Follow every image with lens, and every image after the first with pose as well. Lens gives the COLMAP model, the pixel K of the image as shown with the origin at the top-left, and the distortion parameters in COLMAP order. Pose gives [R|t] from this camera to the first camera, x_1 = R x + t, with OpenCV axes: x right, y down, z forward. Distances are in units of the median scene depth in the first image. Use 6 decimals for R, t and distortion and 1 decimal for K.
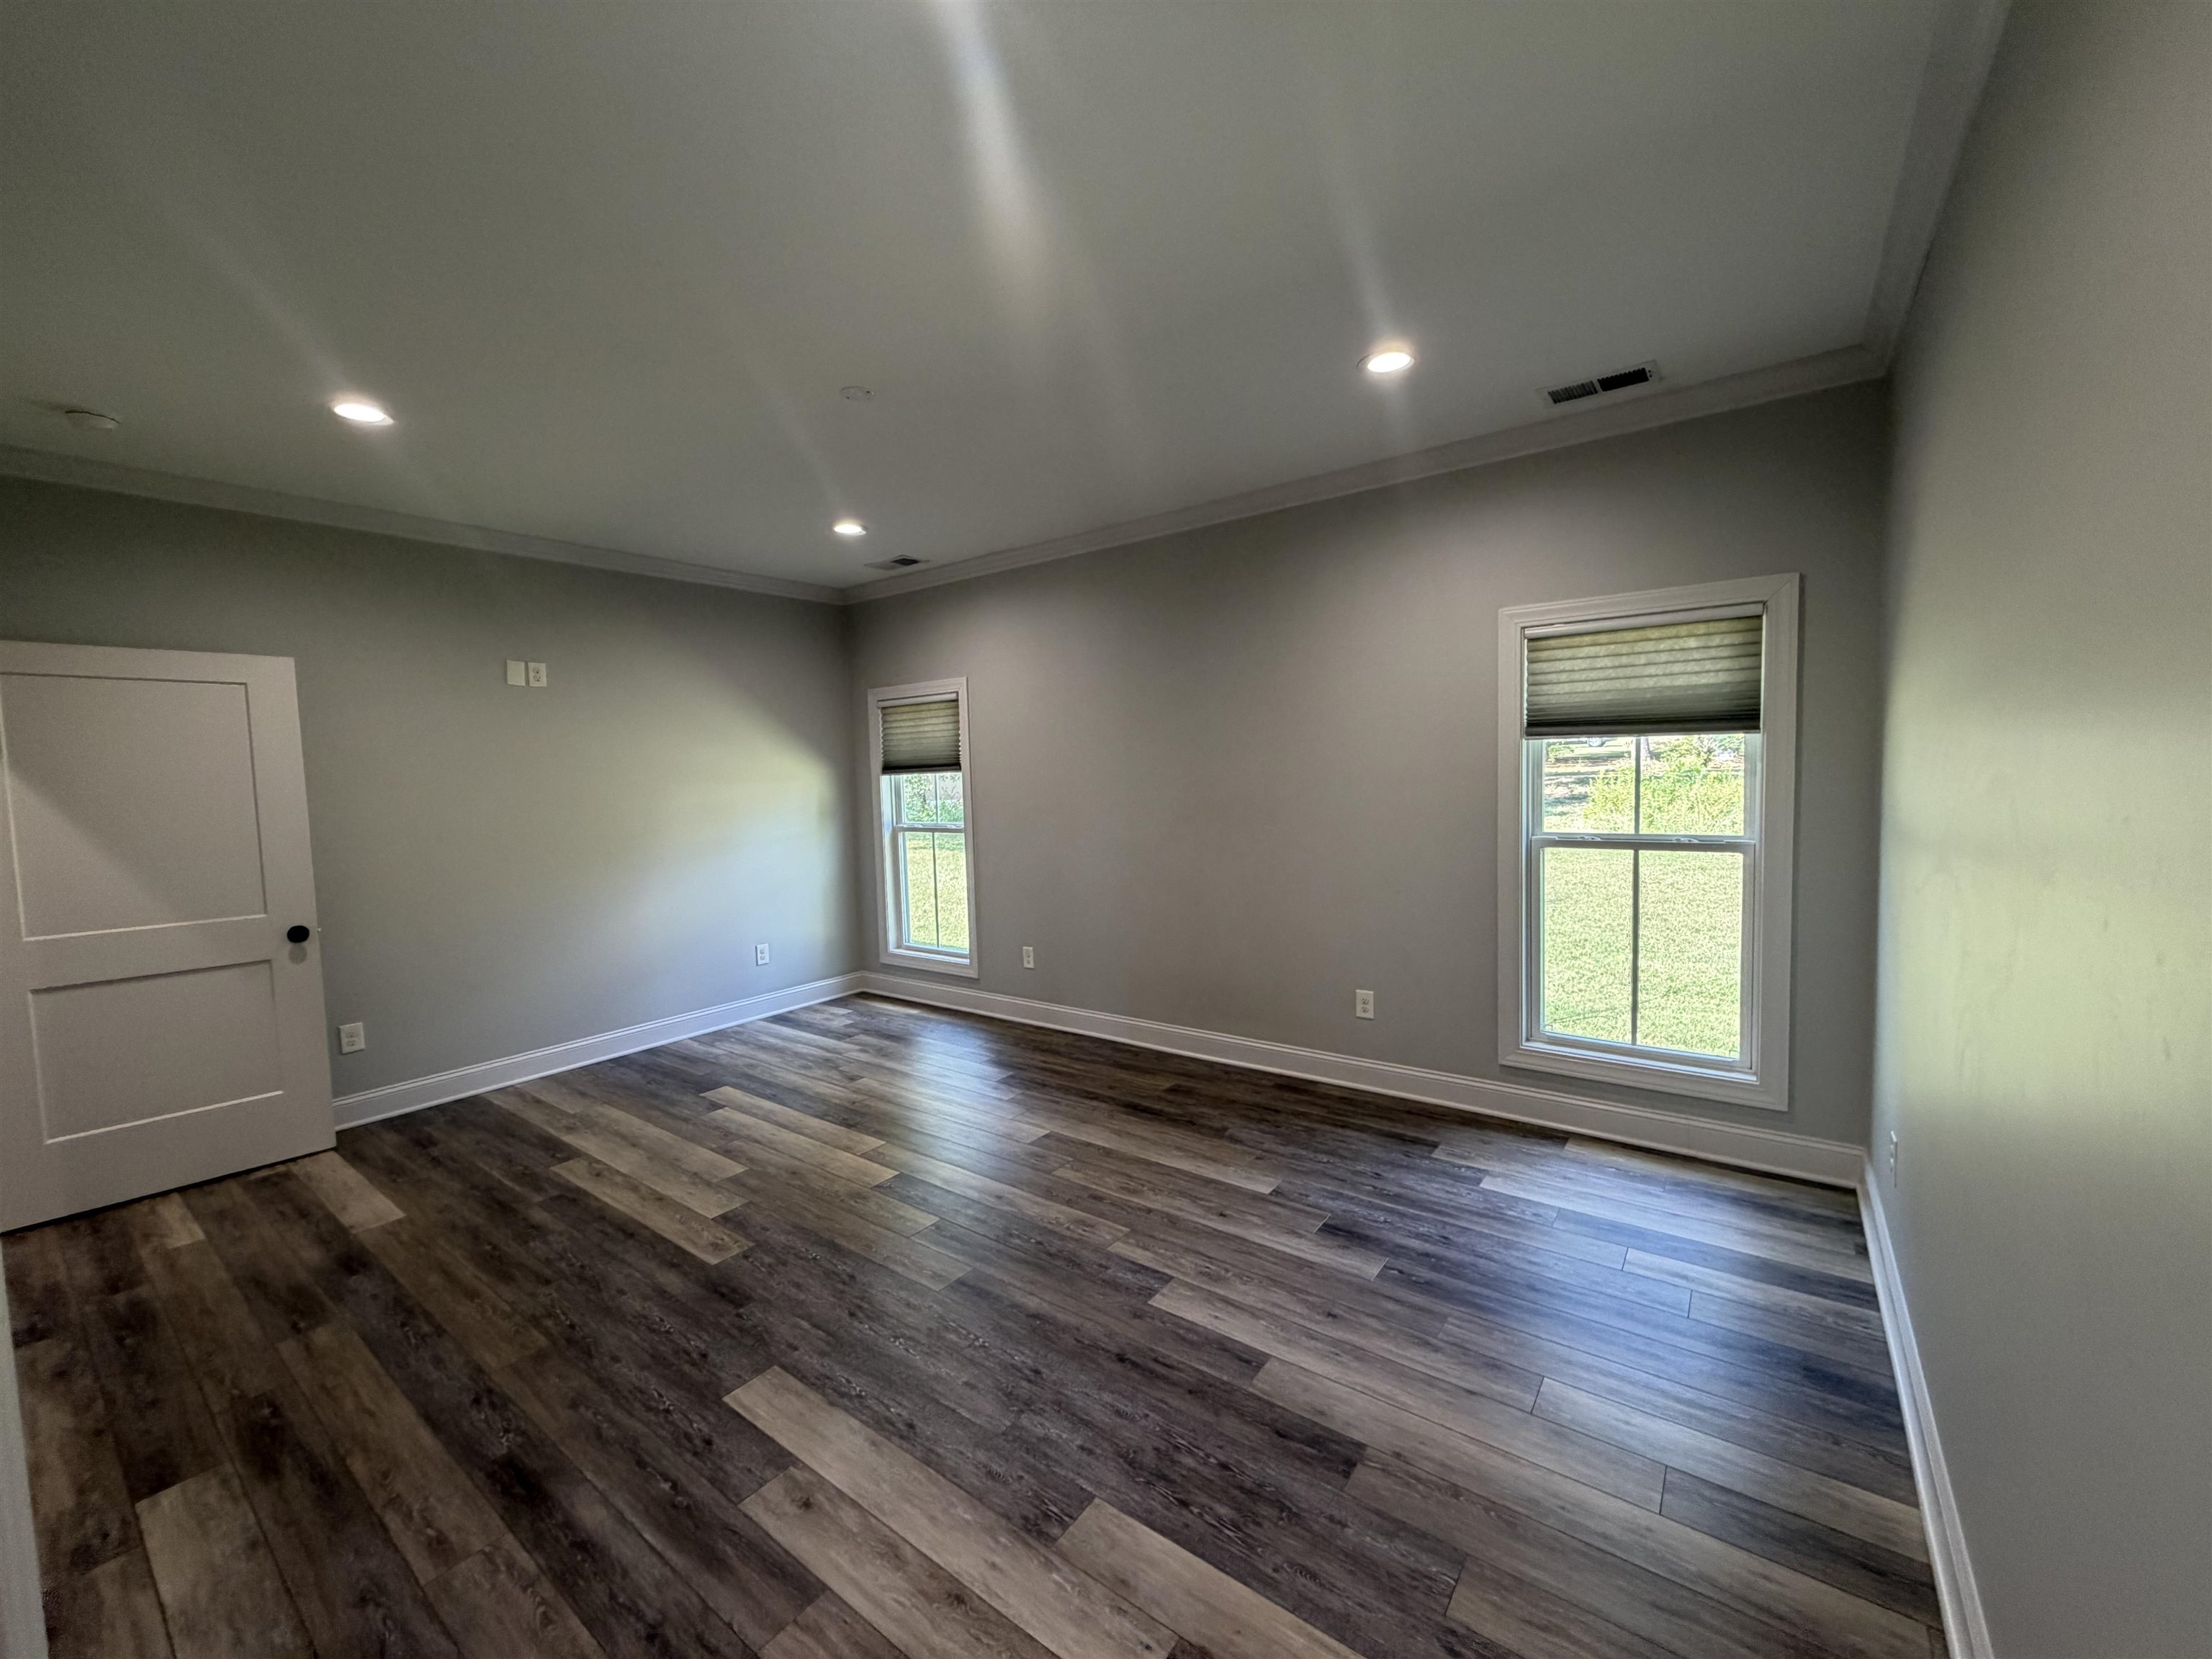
lens RADIAL K [[878.1, 0, 1101.5], [0, 878.1, 828.5], [0, 0, 1]] dist [0.000182, -0.000317]
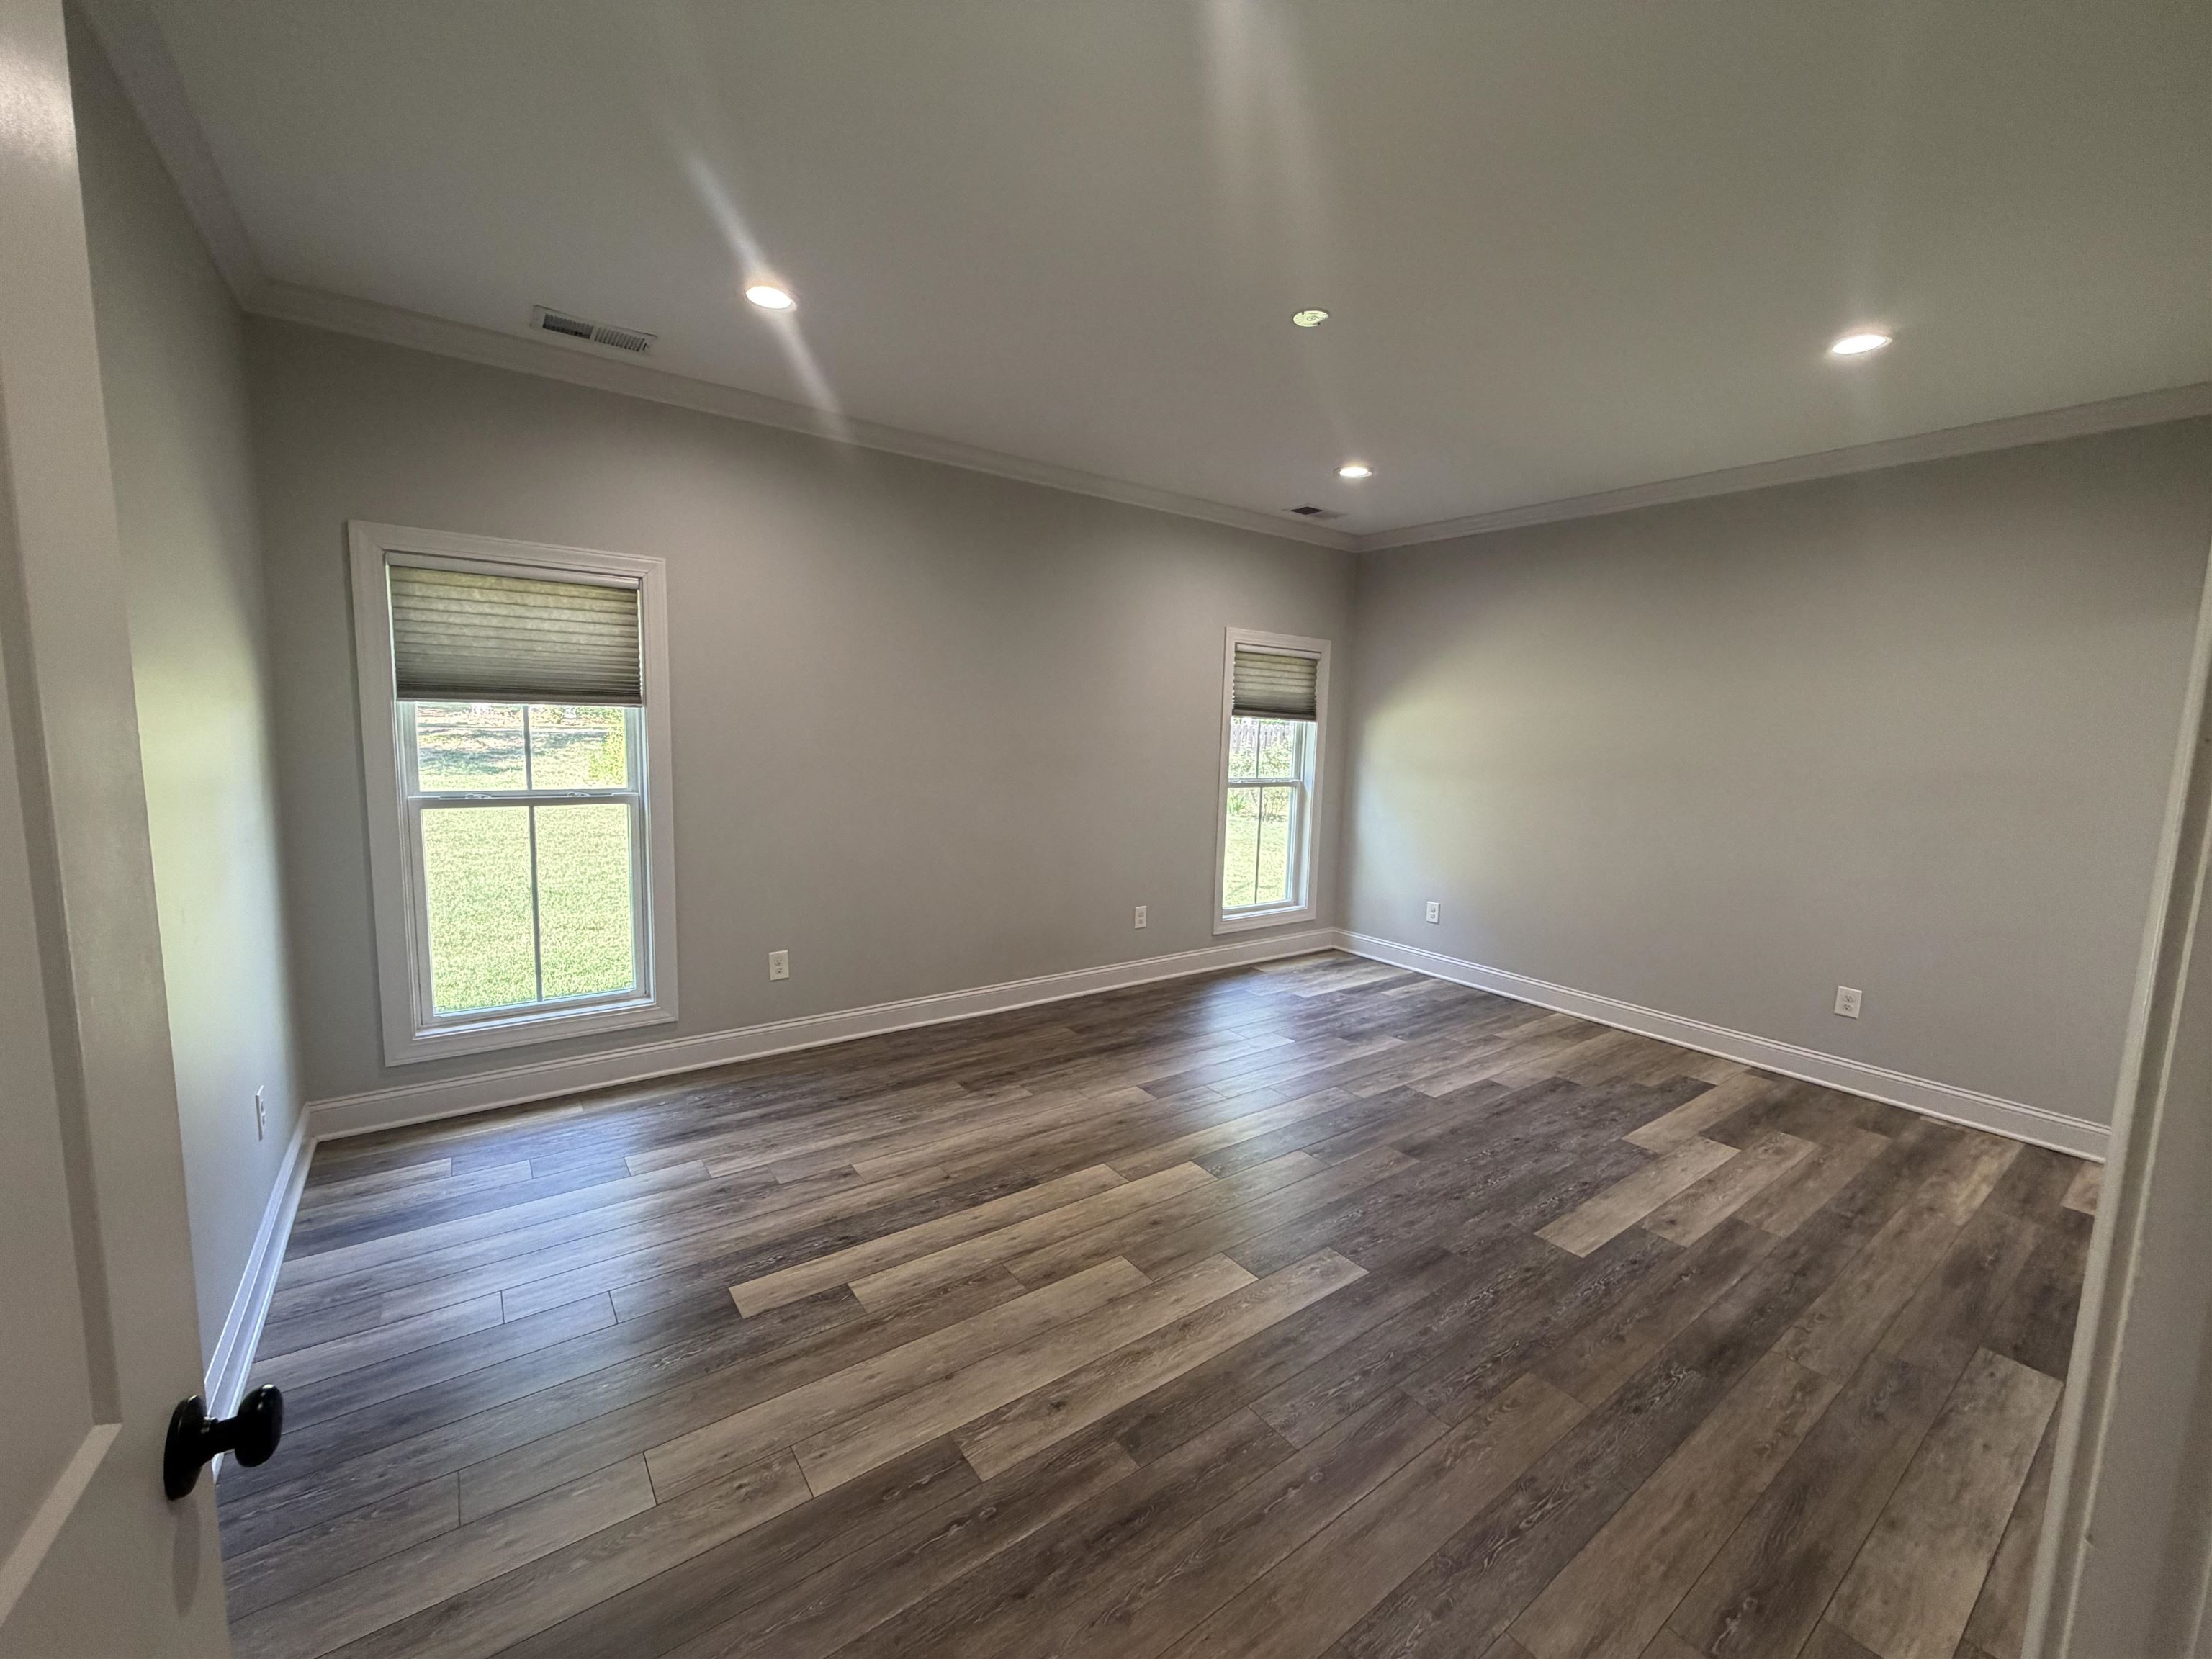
lens RADIAL K [[878.8, 0, 1093.1], [0, 878.8, 832.9], [0, 0, 1]] dist [-0.005400, 0.000677]
pose [[0.295359, -0.078030, 0.952194, -0.888942], [0.024969, 0.996949, 0.073953, -0.016719], [-0.955060, 0.001932, 0.296406, 0.662821]]
